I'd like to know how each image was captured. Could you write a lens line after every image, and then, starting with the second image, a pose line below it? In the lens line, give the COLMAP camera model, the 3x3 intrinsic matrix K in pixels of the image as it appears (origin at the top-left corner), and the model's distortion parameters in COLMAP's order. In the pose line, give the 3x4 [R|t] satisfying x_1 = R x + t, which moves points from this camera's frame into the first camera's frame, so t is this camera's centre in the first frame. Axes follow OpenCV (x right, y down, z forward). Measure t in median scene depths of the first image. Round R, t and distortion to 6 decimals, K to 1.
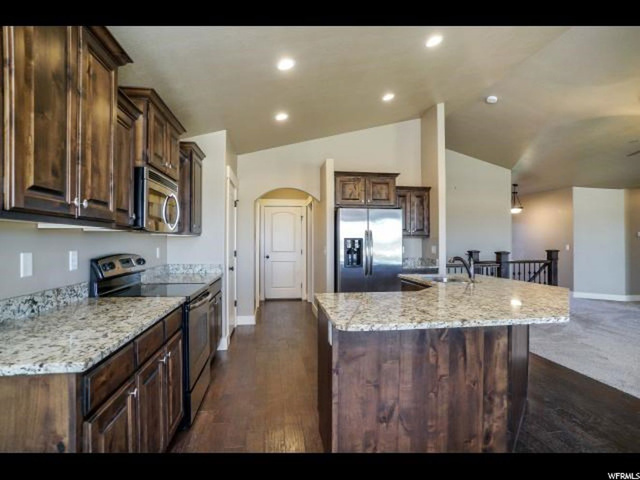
lens RADIAL K [[335.0, 0, 316.9], [0, 335.0, 241.8], [0, 0, 1]] dist [-0.057881, 0.021142]
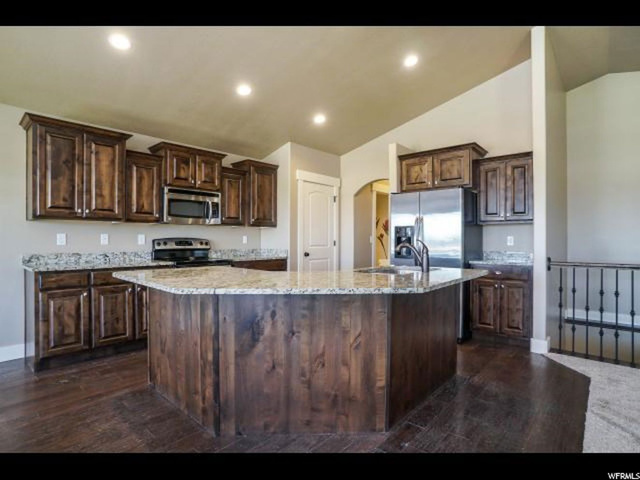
lens RADIAL K [[335.0, 0, 319.2], [0, 335.0, 241.3], [0, 0, 1]] dist [-0.057881, 0.021142]
pose [[0.640995, 0.001544, -0.767544, 0.619601], [0.000419, 0.999997, 0.002362, 0.026945], [0.767545, -0.001835, 0.640992, 0.227135]]
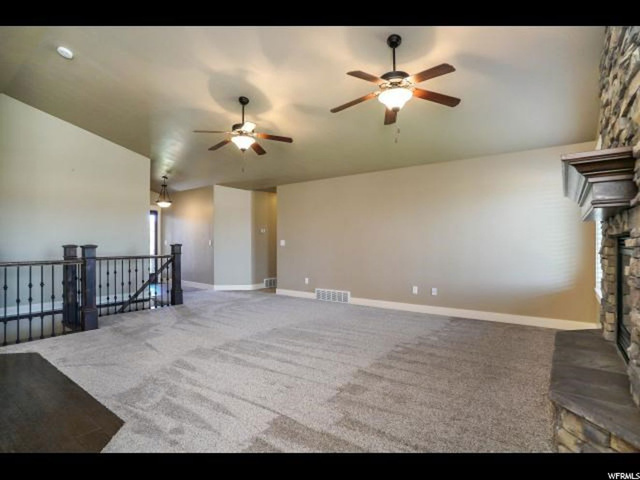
lens RADIAL K [[335.0, 0, 315.3], [0, 335.0, 242.8], [0, 0, 1]] dist [-0.057881, 0.021142]
pose [[0.717880, -0.001405, 0.696165, 0.434183], [-0.001393, 0.999993, 0.003455, 0.022323], [-0.696165, -0.003450, 0.717874, 0.009795]]
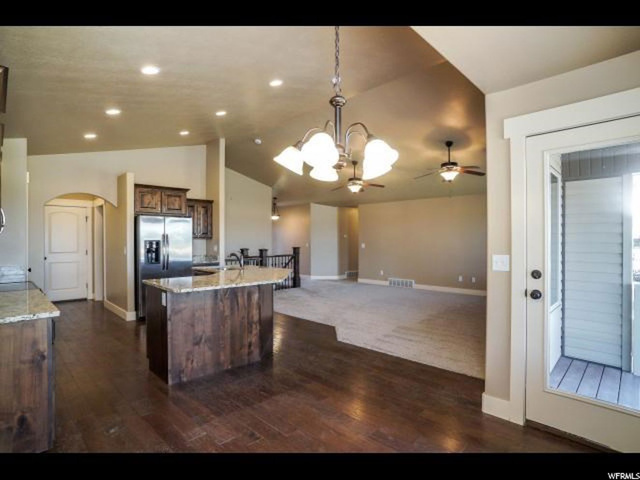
lens RADIAL K [[335.0, 0, 319.3], [0, 335.0, 240.1], [0, 0, 1]] dist [-0.057881, 0.021142]
pose [[0.792400, -0.001606, 0.609999, -0.136961], [-0.000189, 0.999996, 0.002879, -0.013936], [-0.610001, -0.002397, 0.792397, -0.315354]]
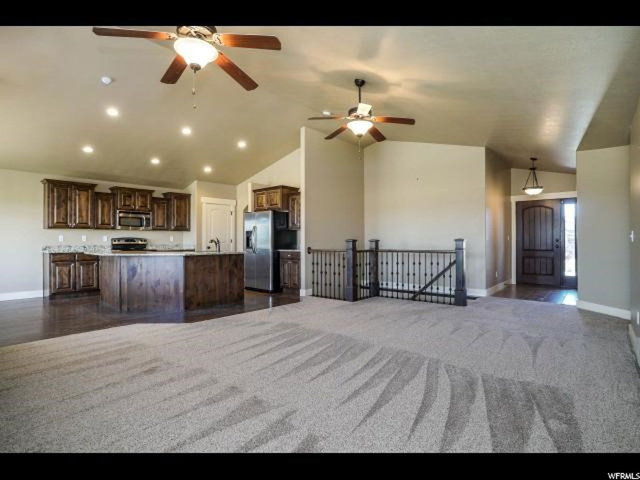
lens RADIAL K [[335.0, 0, 321.3], [0, 335.0, 241.4], [0, 0, 1]] dist [-0.057881, 0.021142]
pose [[0.654275, -0.001328, -0.756256, 1.488641], [0.002322, 0.999997, 0.000253, 0.039149], [0.756253, -0.001922, 0.654276, 0.181353]]
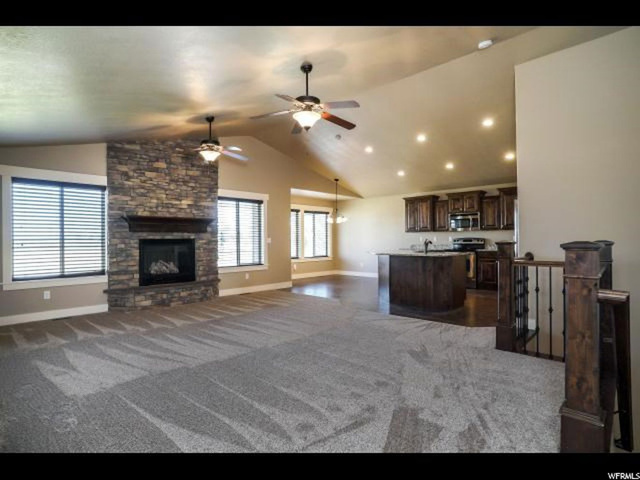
lens RADIAL K [[335.0, 0, 314.2], [0, 335.0, 238.5], [0, 0, 1]] dist [-0.057881, 0.021142]
pose [[-0.793869, 0.001299, -0.608088, 1.364128], [0.006448, 0.999959, -0.006282, 0.028547], [0.608055, -0.008908, -0.793845, 1.395767]]
